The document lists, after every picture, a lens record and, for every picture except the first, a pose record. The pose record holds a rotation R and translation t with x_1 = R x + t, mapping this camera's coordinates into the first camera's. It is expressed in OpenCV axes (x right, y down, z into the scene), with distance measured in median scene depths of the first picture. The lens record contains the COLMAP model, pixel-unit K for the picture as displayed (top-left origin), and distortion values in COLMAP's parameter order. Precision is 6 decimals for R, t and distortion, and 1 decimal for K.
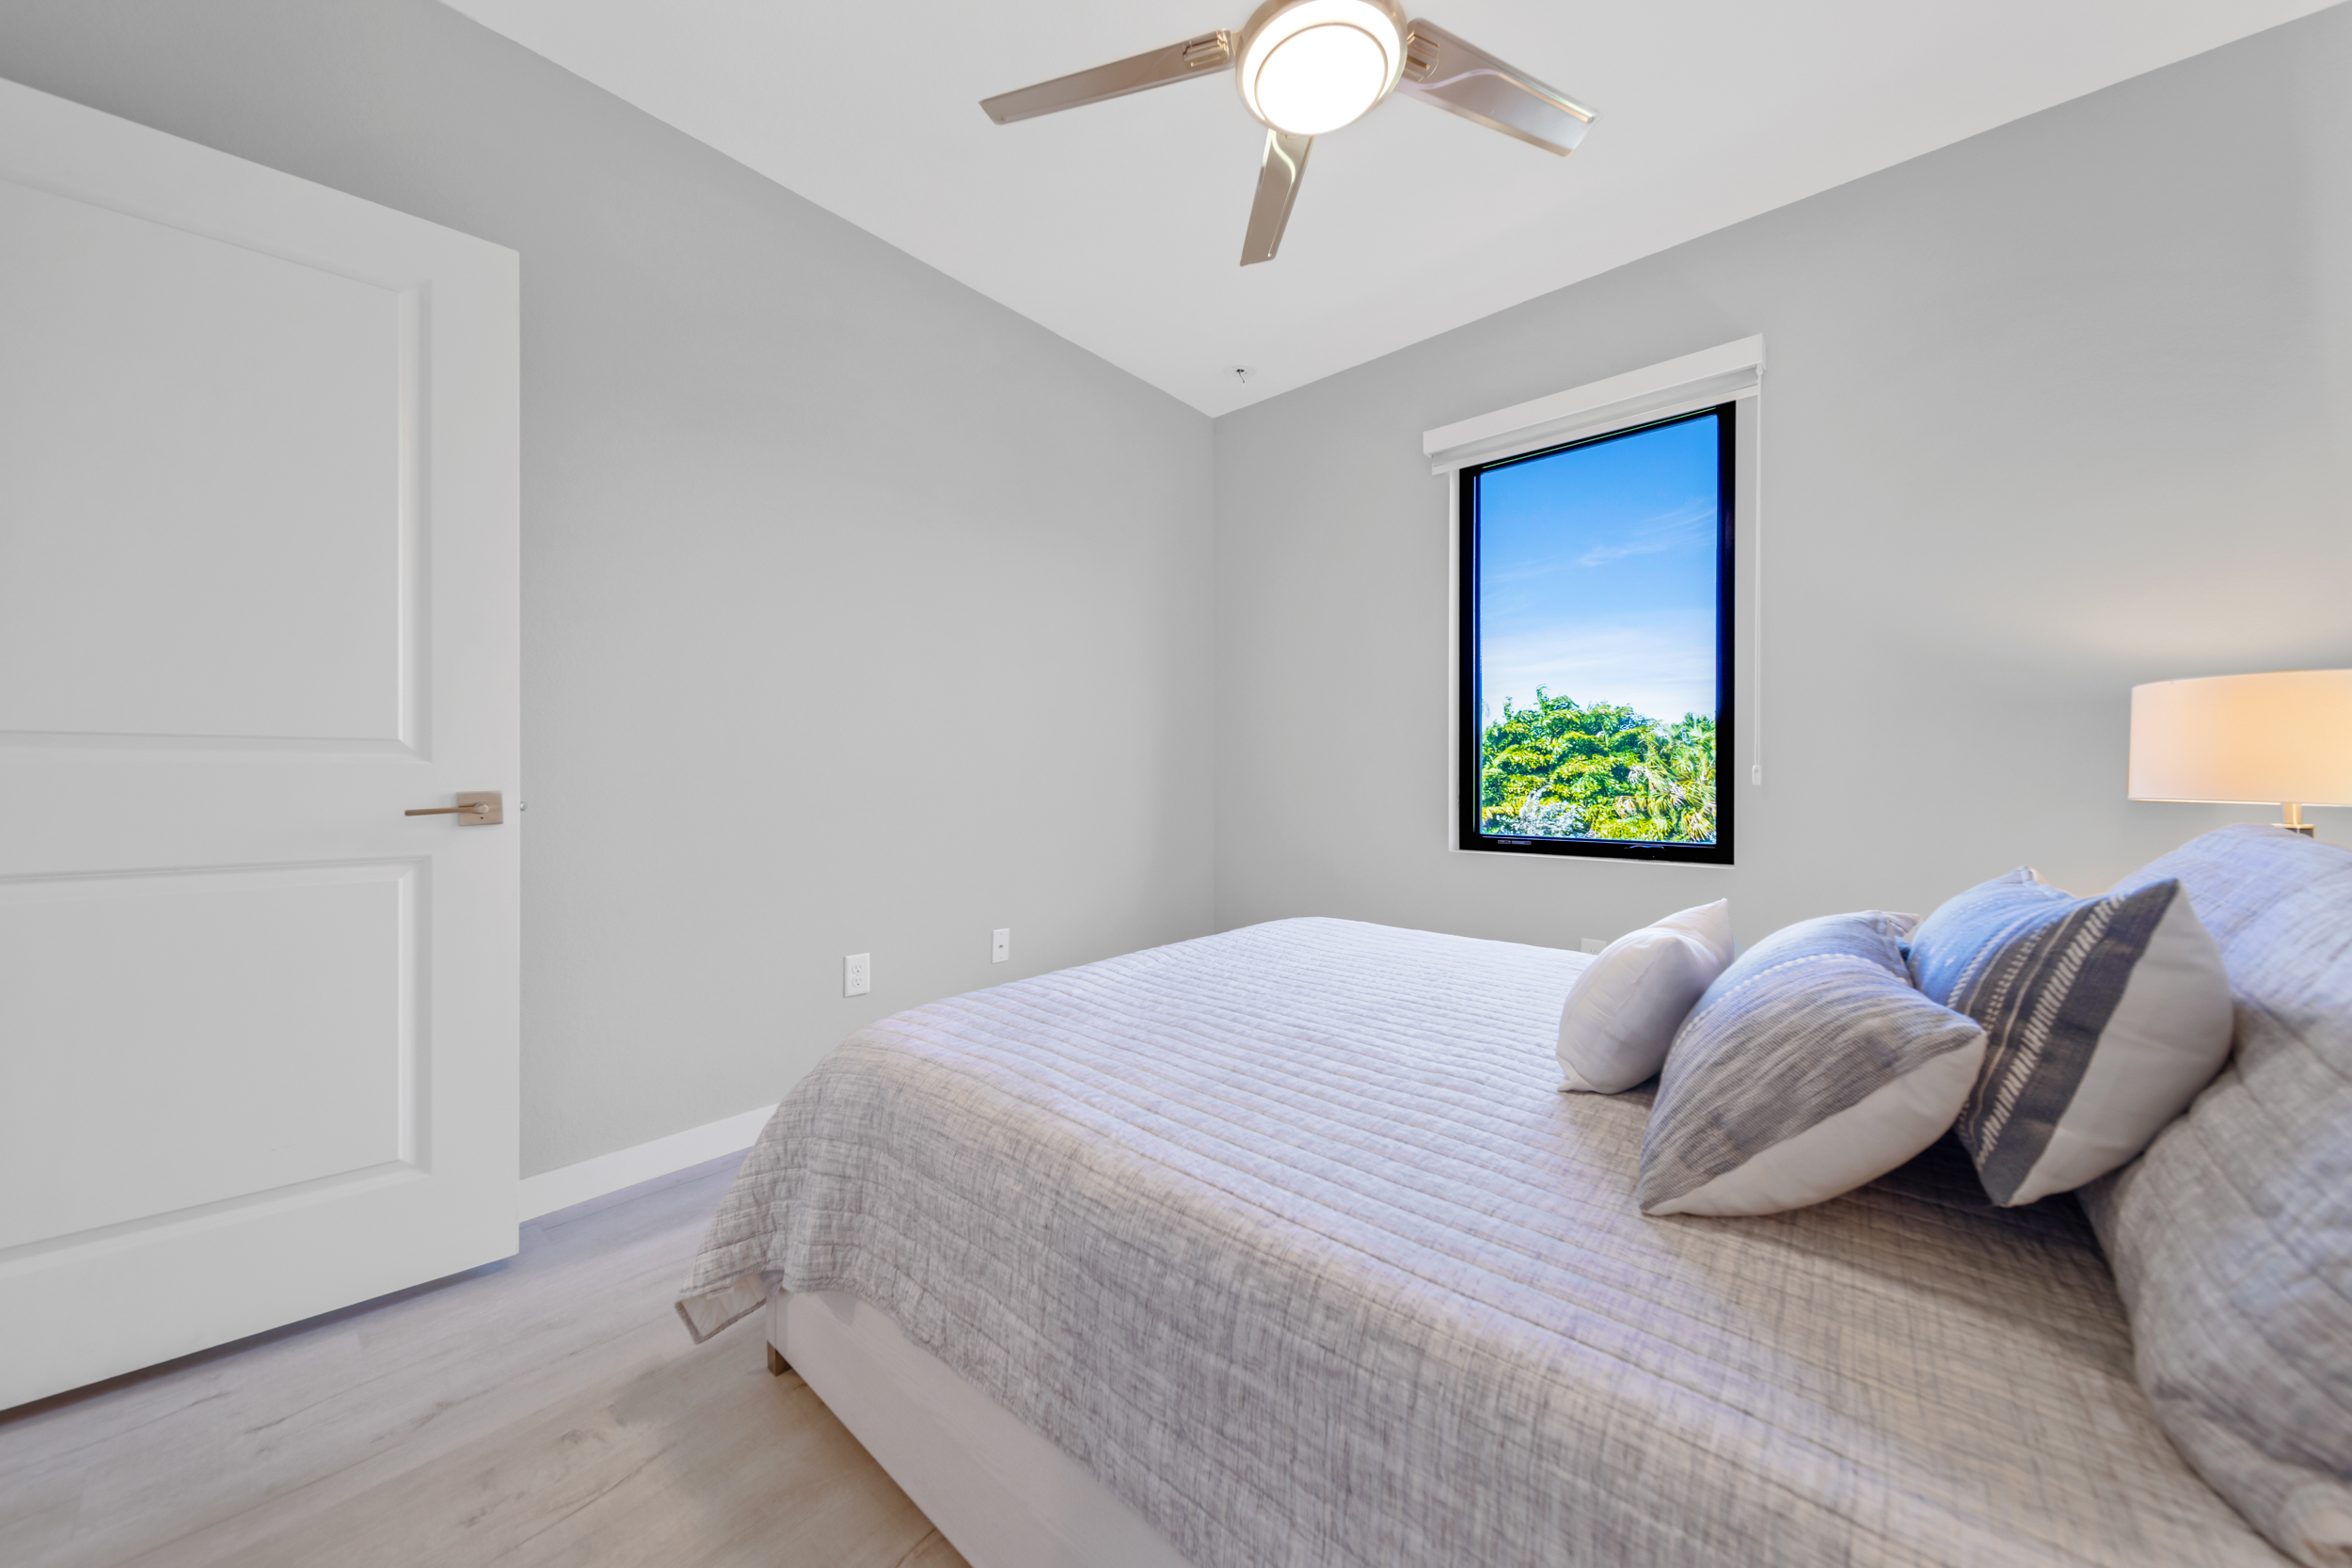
lens RADIAL K [[814.8, 0, 1171.1], [0, 814.8, 775.8], [0, 0, 1]] dist [0.007999, -0.003262]
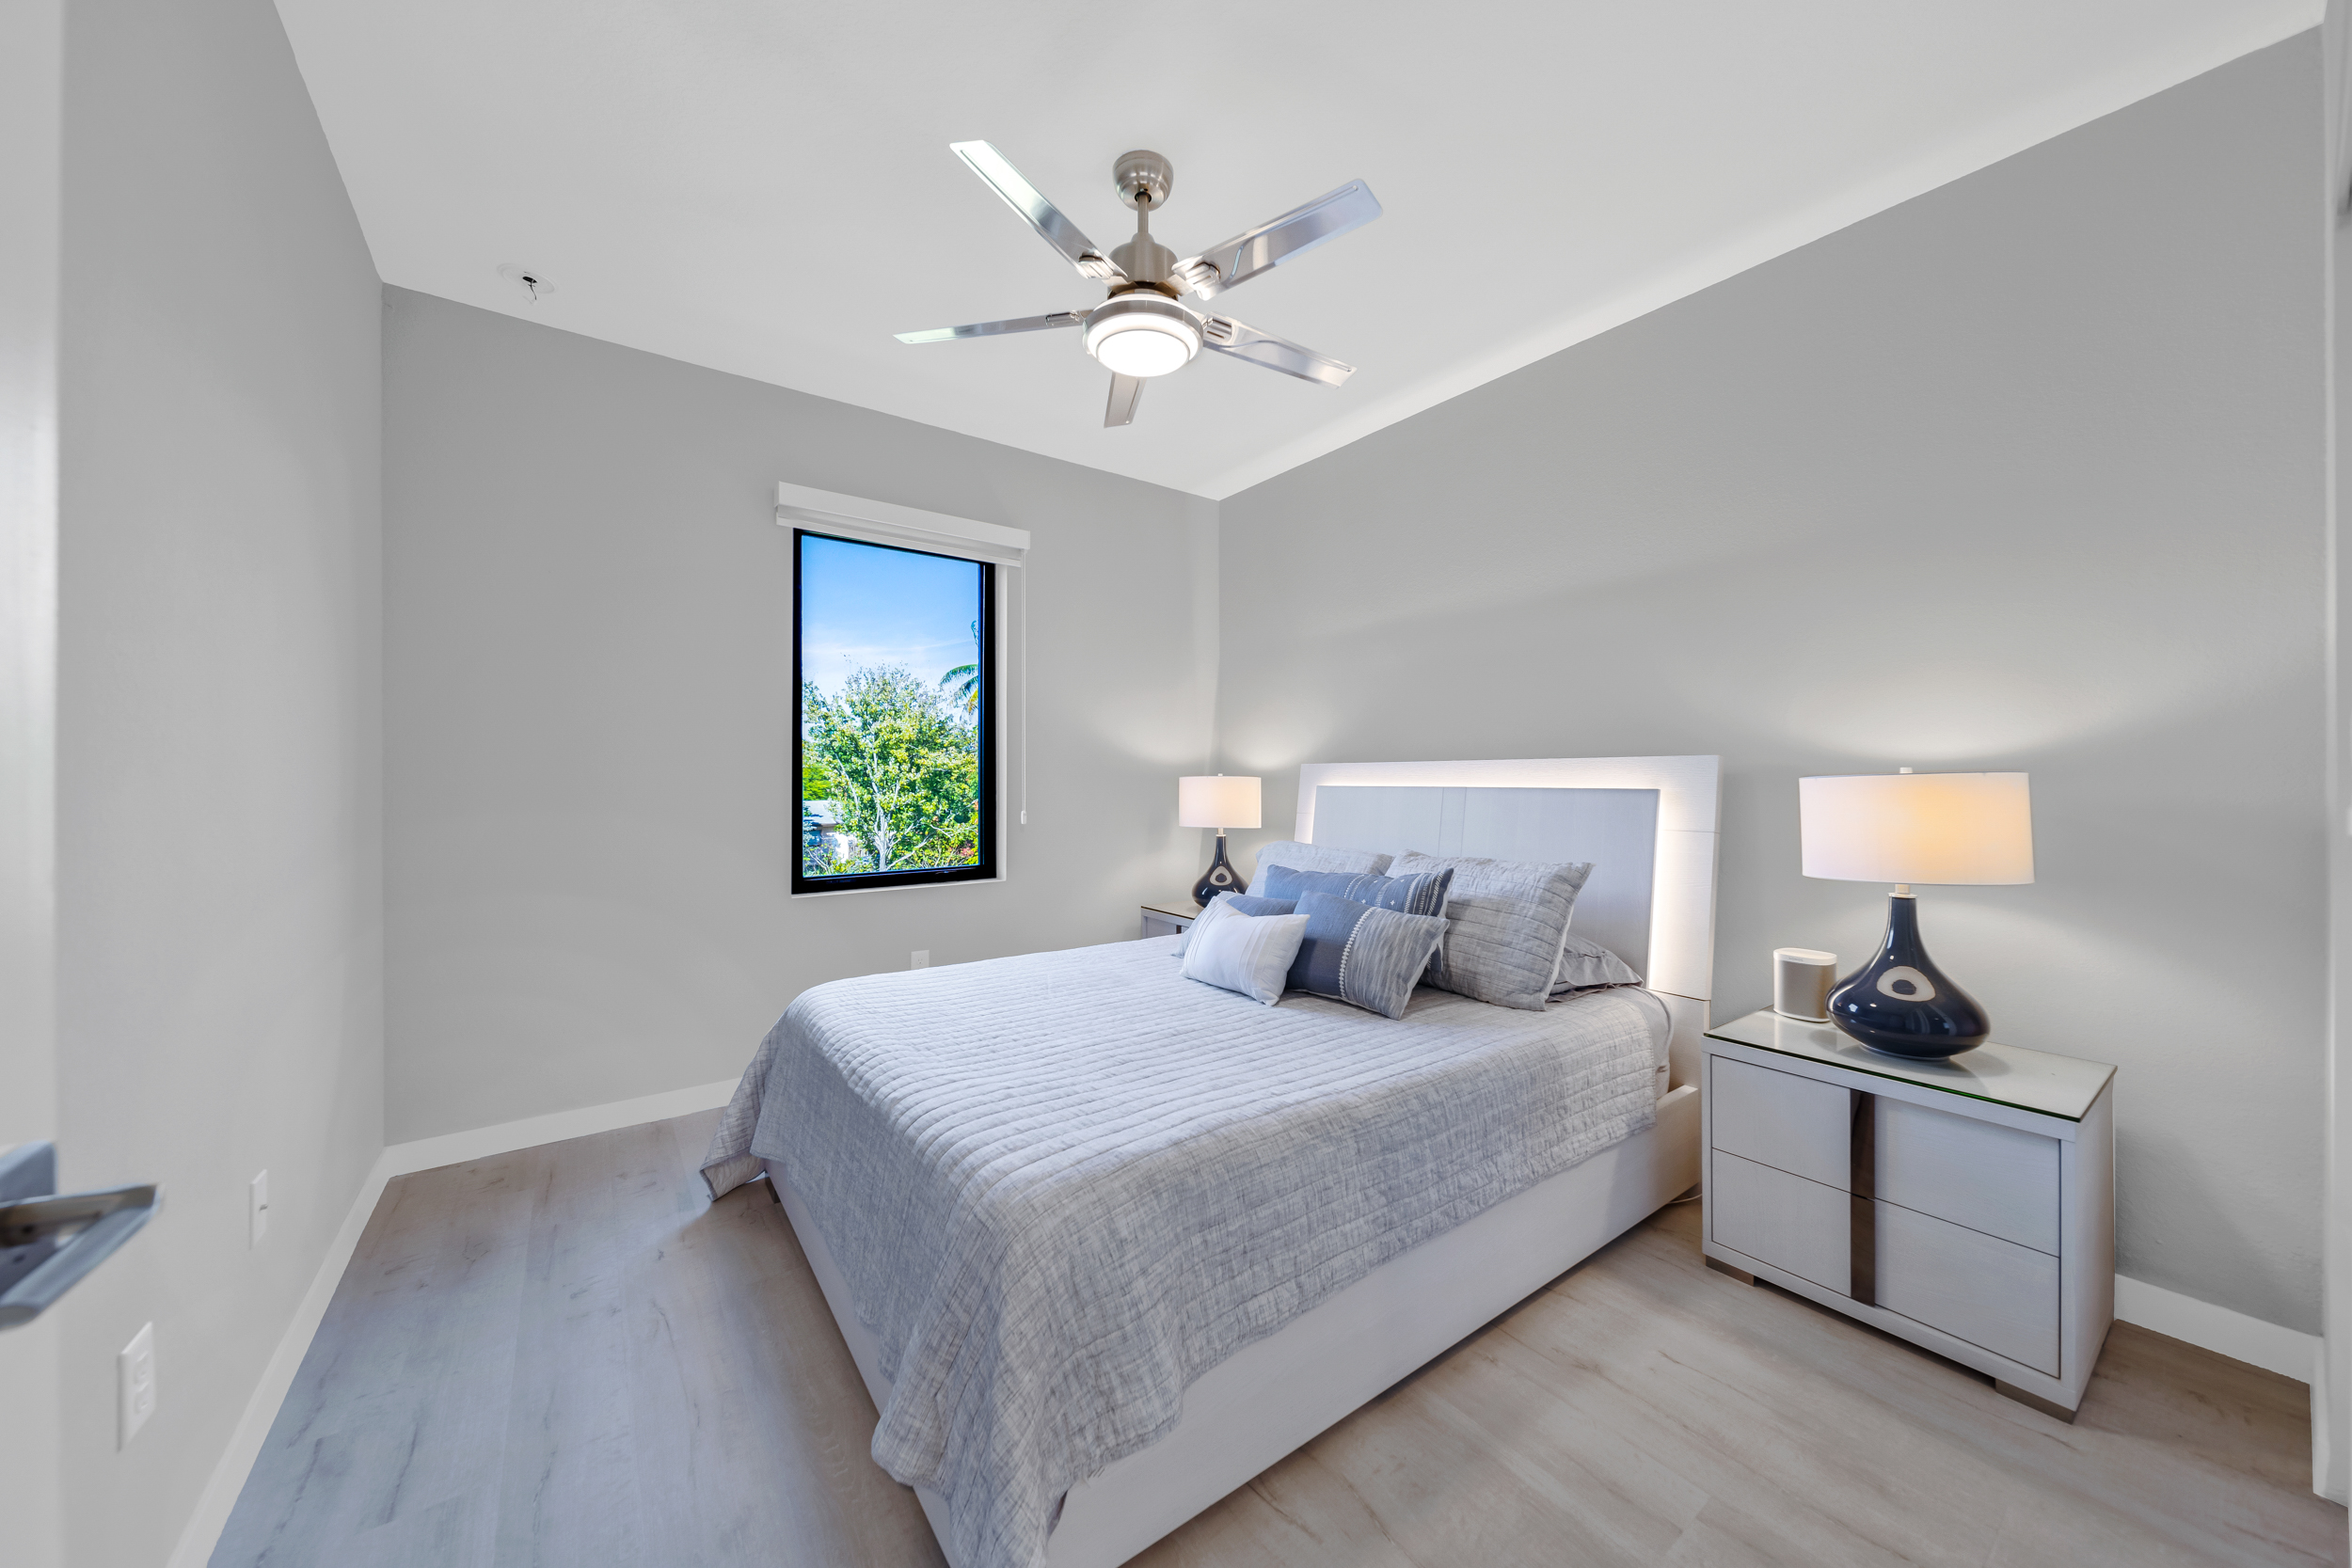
lens RADIAL K [[814.8, 0, 1177.9], [0, 814.8, 778.6], [0, 0, 1]] dist [0.007999, -0.003262]
pose [[0.215809, -0.002662, 0.976432, -1.403883], [0.001000, 0.999996, 0.002505, -0.152007], [-0.976435, 0.000436, 0.215810, 0.773002]]
